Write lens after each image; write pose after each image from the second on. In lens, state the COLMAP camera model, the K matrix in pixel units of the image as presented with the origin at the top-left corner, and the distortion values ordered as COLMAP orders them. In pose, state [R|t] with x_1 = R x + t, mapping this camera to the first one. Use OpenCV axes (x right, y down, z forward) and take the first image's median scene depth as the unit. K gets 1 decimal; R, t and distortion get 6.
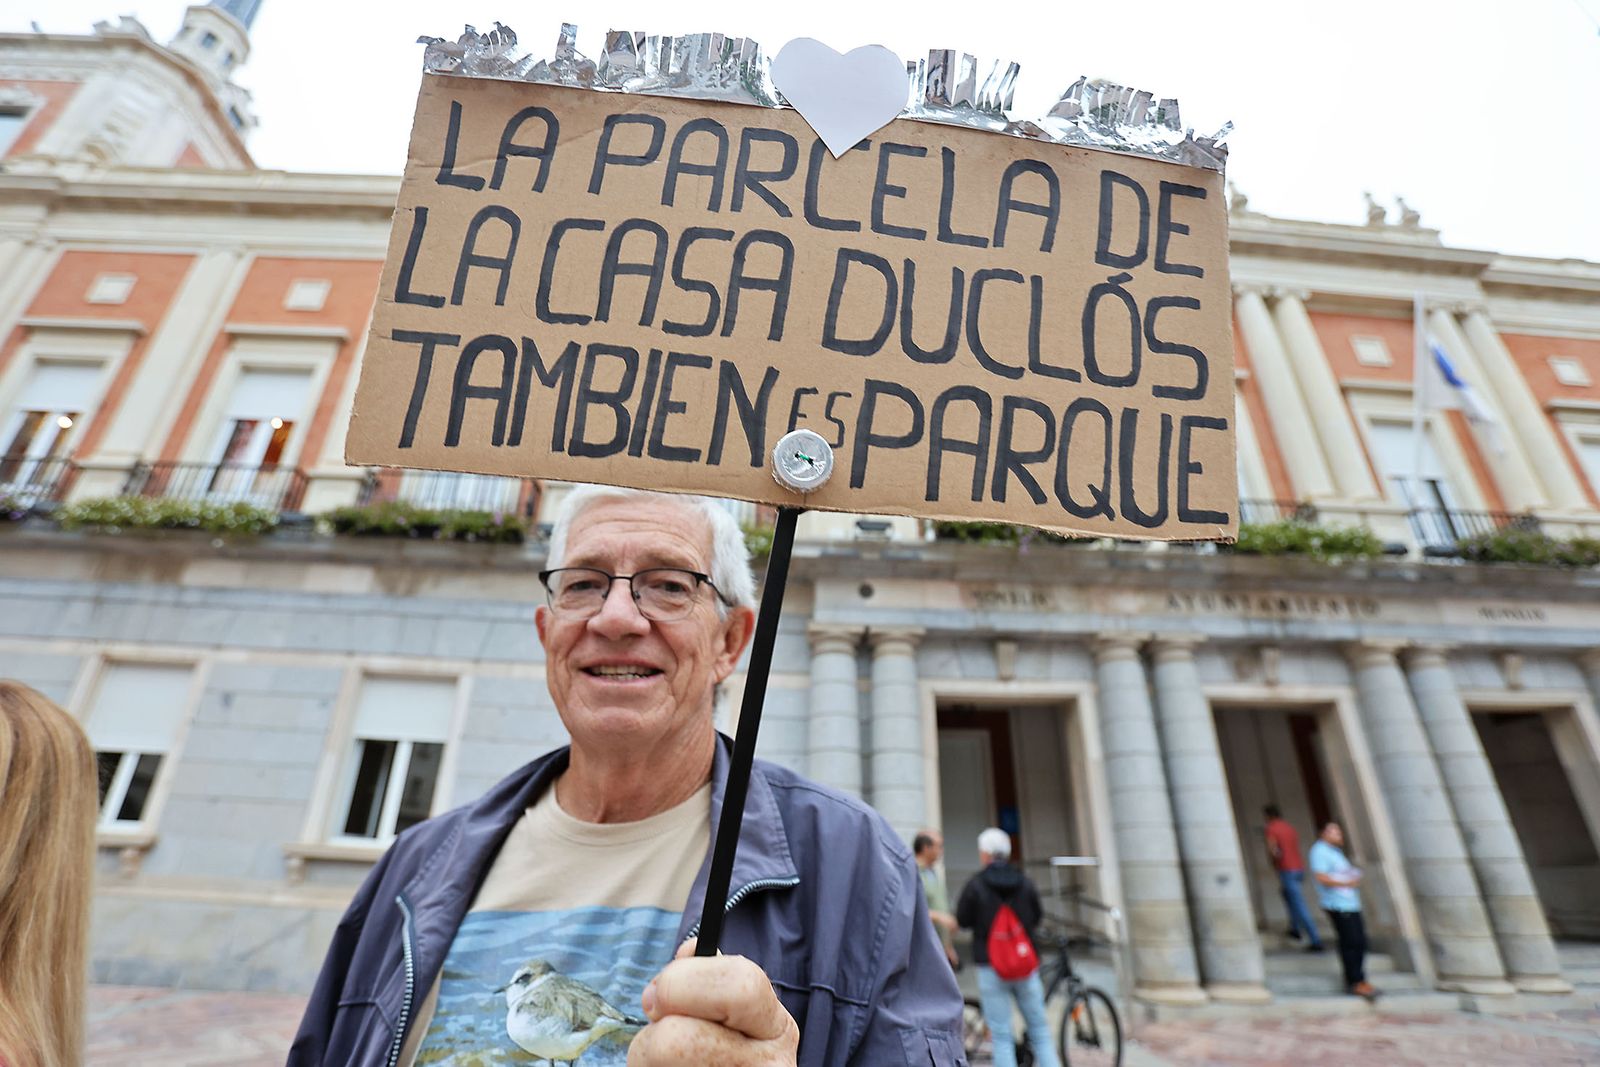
lens RADIAL K [[788.9, 0, 800.0], [0, 788.9, 533.5], [0, 0, 1]] dist [-0.000004, -0.000260]
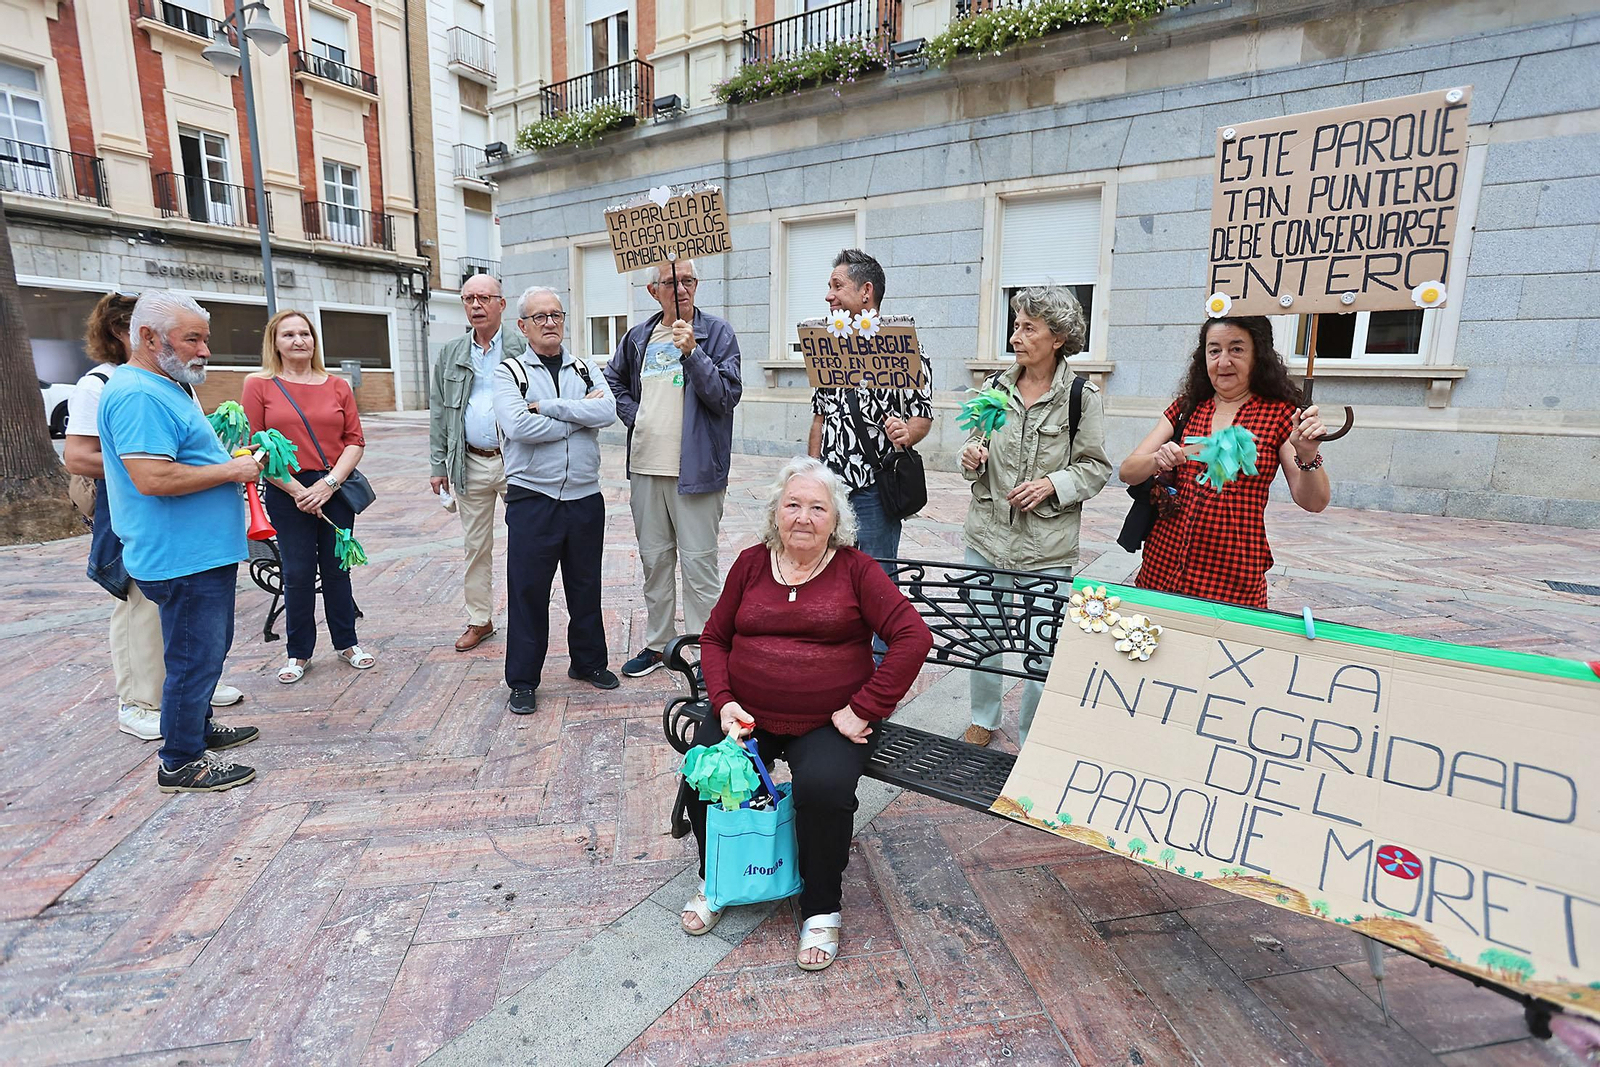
lens RADIAL K [[752.5, 0, 800.0], [0, 752.5, 533.5], [0, 0, 1]] dist [0.001127, 0.000316]
pose [[0.797971, 0.116400, -0.591348, -0.440404], [0.244320, 0.834463, 0.493942, -0.025902], [0.550953, -0.538630, 0.637439, -0.012669]]
